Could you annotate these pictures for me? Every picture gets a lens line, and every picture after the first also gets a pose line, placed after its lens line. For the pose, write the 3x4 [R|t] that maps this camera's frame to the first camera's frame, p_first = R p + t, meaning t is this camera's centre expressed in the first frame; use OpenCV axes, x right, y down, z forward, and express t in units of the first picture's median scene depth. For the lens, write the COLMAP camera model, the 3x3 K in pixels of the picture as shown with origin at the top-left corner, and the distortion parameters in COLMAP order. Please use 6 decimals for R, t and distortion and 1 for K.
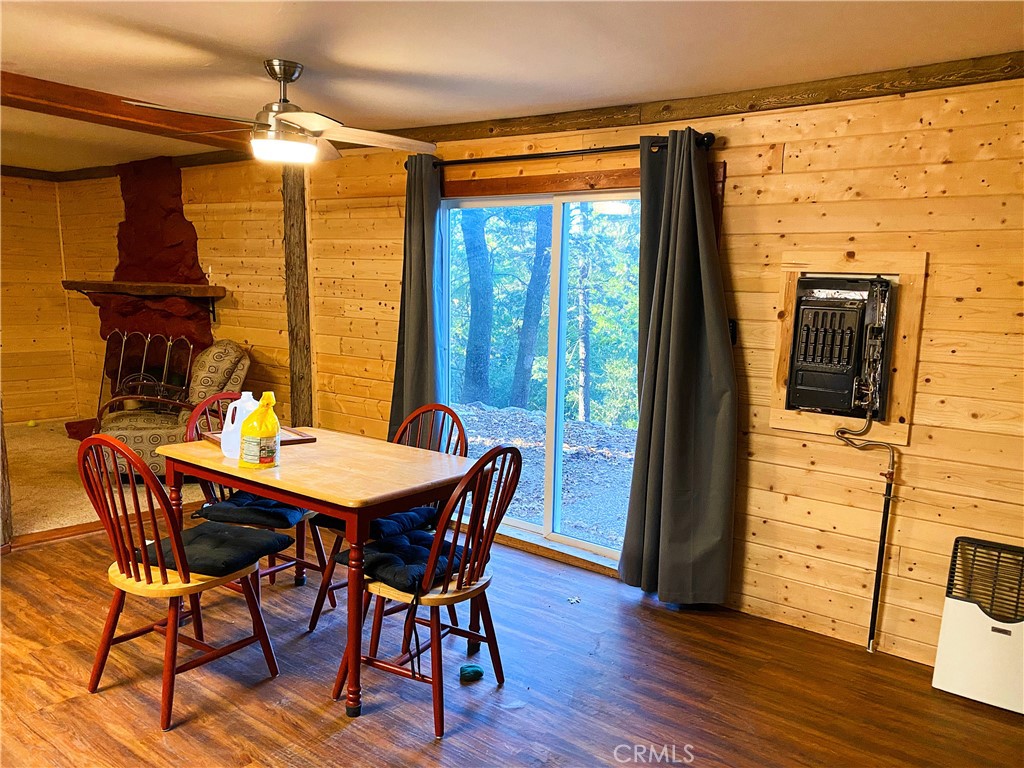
lens RADIAL K [[774.1, 0, 510.4], [0, 774.1, 384.2], [0, 0, 1]] dist [0.040890, -0.039873]
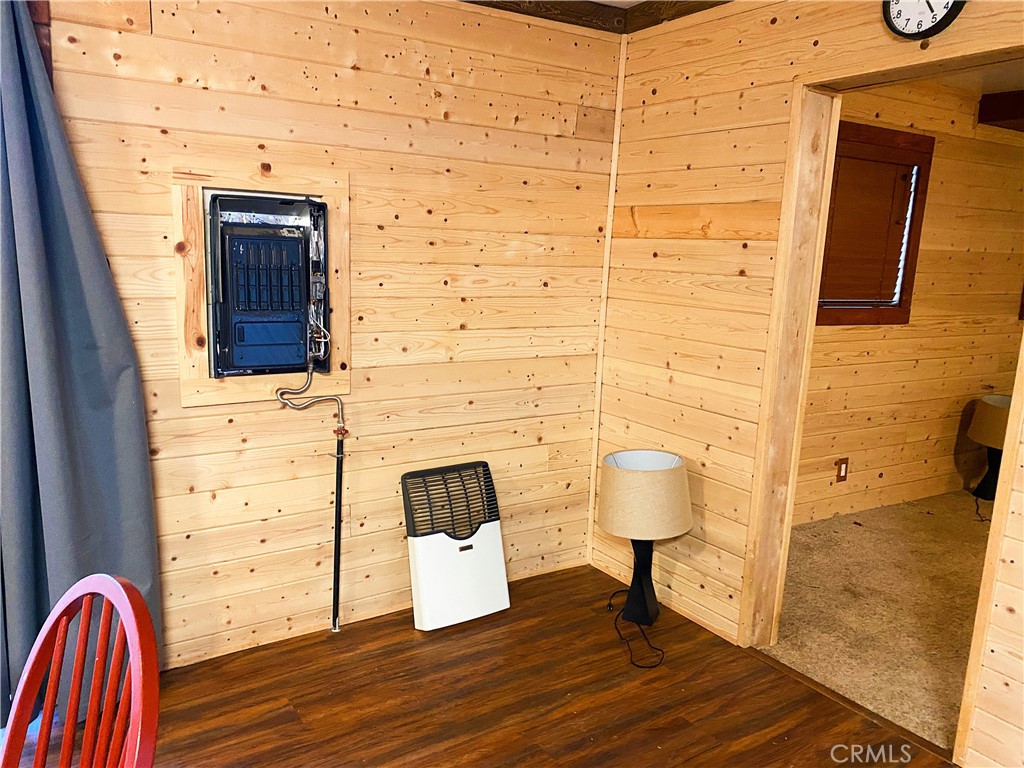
lens RADIAL K [[774.1, 0, 511.9], [0, 774.1, 386.4], [0, 0, 1]] dist [0.040890, -0.039873]
pose [[0.322144, -0.186980, 0.928042, -0.251205], [0.097801, 0.981629, 0.163828, -0.056162], [-0.941625, 0.037987, 0.334513, 0.526467]]
